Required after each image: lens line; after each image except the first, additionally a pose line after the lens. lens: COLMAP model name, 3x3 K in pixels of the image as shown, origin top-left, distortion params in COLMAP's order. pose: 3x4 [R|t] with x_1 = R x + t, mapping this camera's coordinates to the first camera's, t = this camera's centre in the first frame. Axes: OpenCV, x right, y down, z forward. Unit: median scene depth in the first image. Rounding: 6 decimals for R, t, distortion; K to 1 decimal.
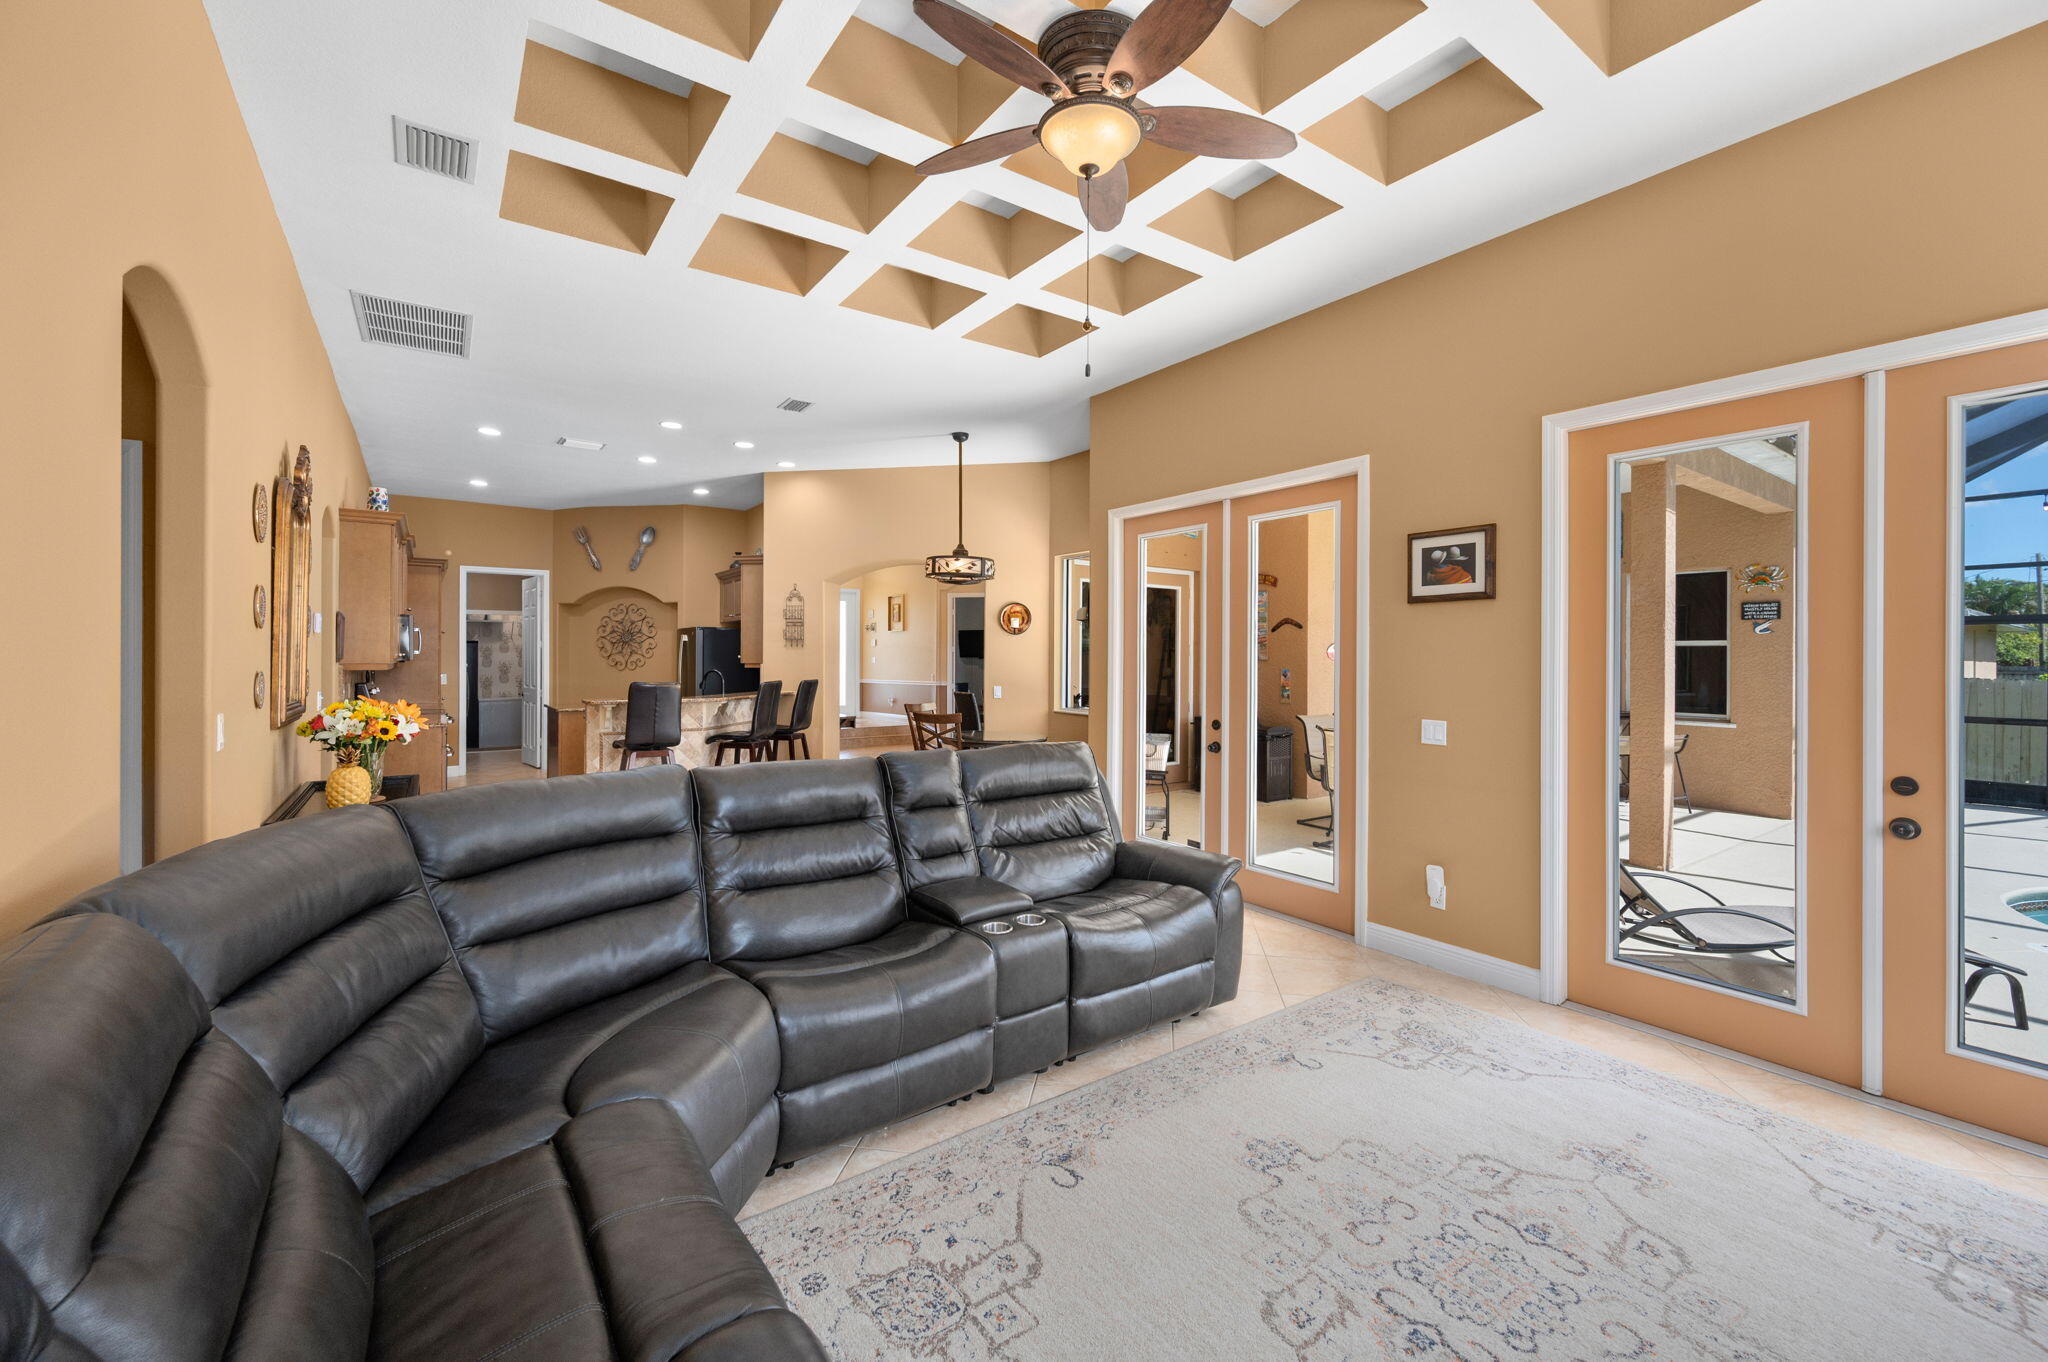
lens RADIAL K [[829.6, 0, 1017.8], [0, 829.6, 654.7], [0, 0, 1]] dist [0.000625, 0.000047]
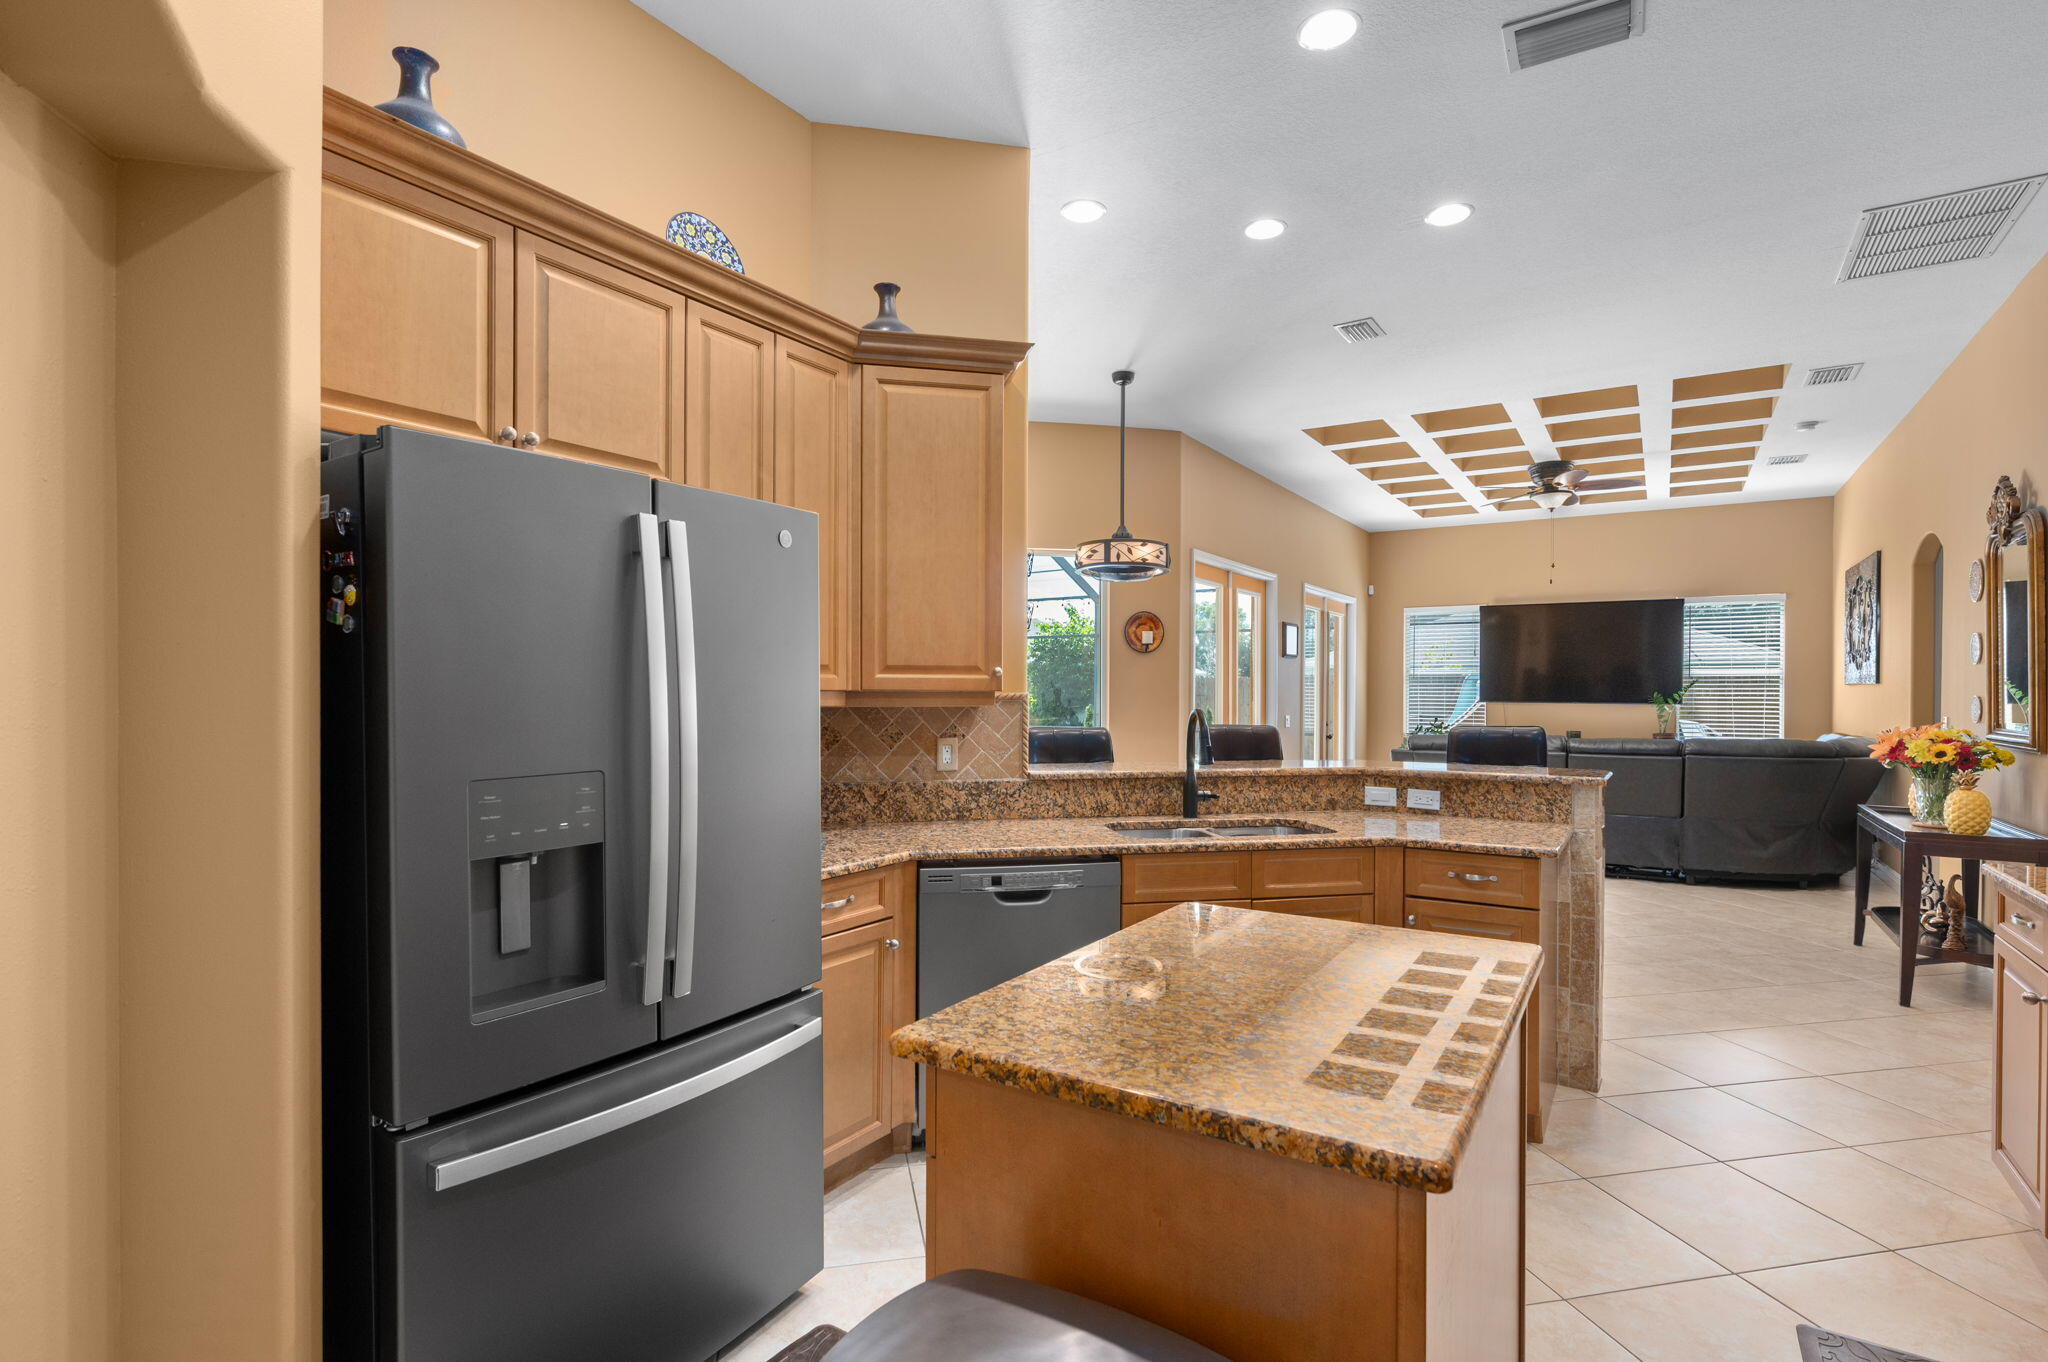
lens RADIAL K [[999.0, 0, 1024.0], [0, 999.0, 681.0], [0, 0, 1]] dist [0.000186, -0.000007]
pose [[-0.377325, 0.003969, 0.926072, -0.580243], [-0.008535, 0.999933, -0.007763, 0.007075], [-0.926041, -0.010833, -0.377266, 0.968075]]
